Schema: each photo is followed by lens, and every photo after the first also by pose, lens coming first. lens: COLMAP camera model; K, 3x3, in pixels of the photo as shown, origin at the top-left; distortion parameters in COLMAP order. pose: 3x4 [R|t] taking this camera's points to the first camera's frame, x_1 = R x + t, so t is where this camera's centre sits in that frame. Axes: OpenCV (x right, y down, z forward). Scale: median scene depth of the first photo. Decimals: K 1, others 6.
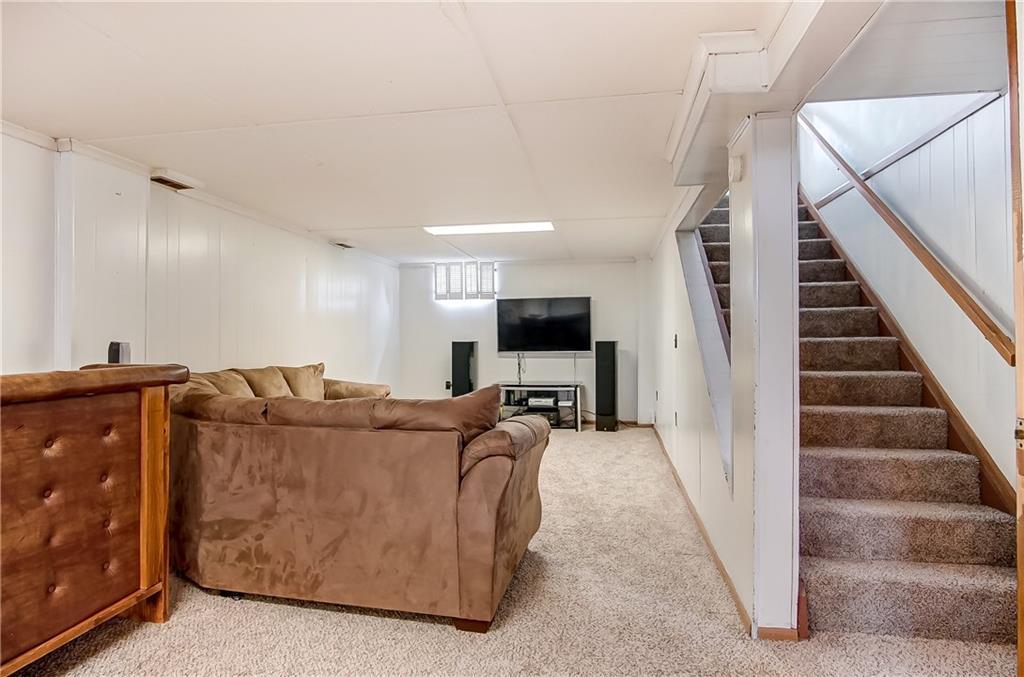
lens RADIAL K [[550.9, 0, 514.0], [0, 550.9, 338.1], [0, 0, 1]] dist [-0.028752, 0.005429]
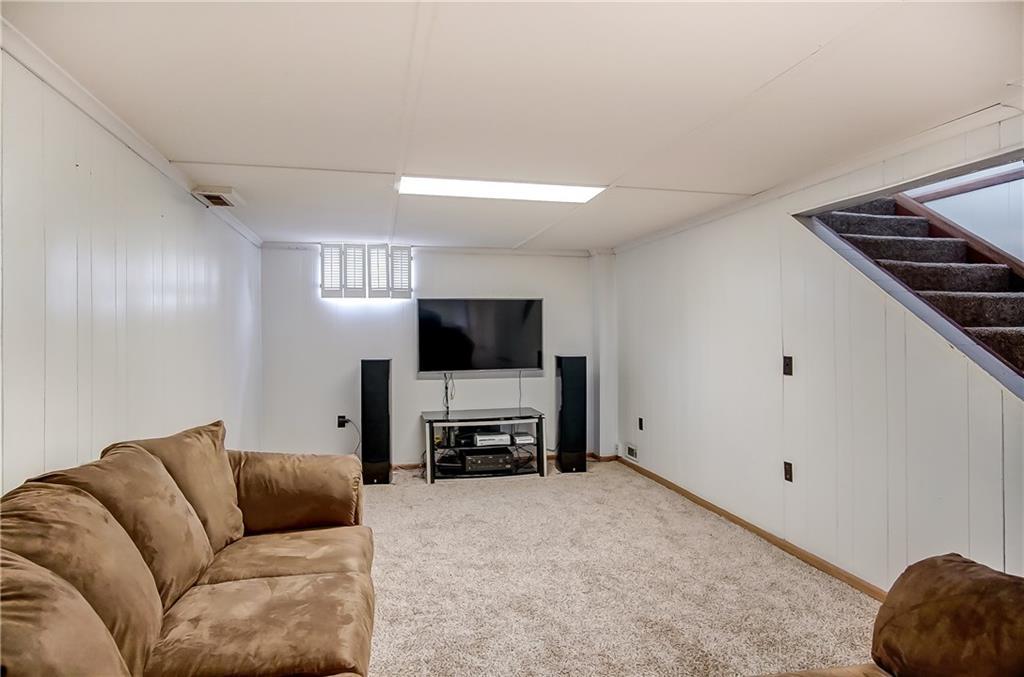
lens RADIAL K [[550.9, 0, 510.2], [0, 550.9, 336.9], [0, 0, 1]] dist [-0.028752, 0.005429]
pose [[0.918453, -0.003153, 0.395517, -0.203339], [0.003021, 0.999995, 0.000957, -0.021056], [-0.395518, 0.000315, 0.918458, 0.290545]]
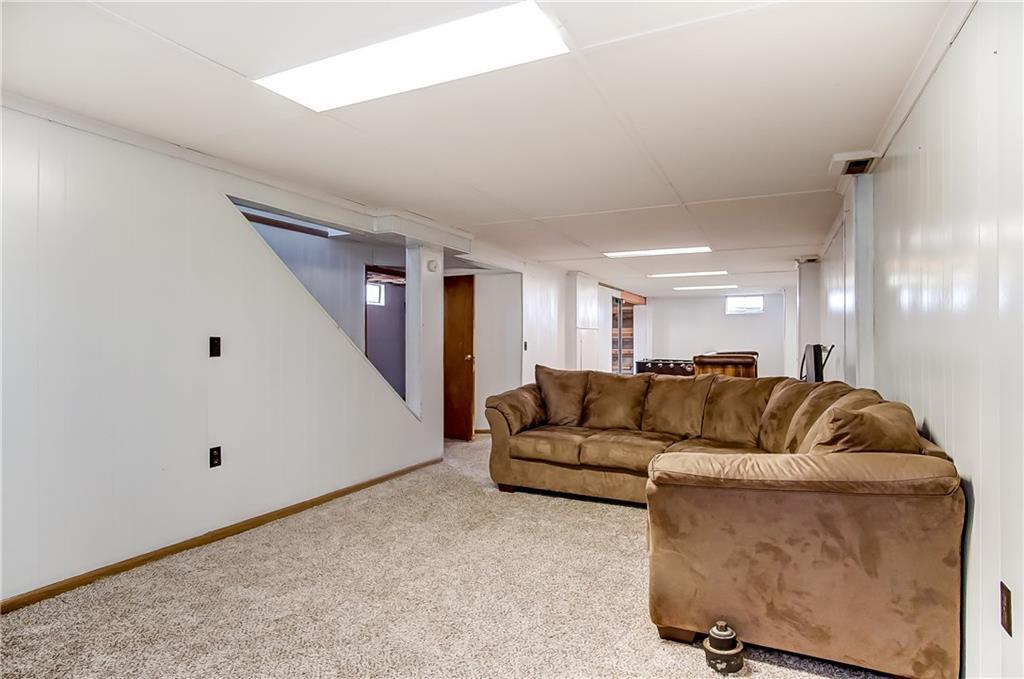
lens RADIAL K [[549.3, 0, 511.8], [0, 549.3, 338.0], [0, 0, 1]] dist [-0.028308, -0.000531]
pose [[-0.962638, 0.001546, 0.270789, -0.168973], [-0.000212, 0.999979, -0.006463, -0.005445], [-0.270793, -0.006279, -0.962617, 0.803316]]
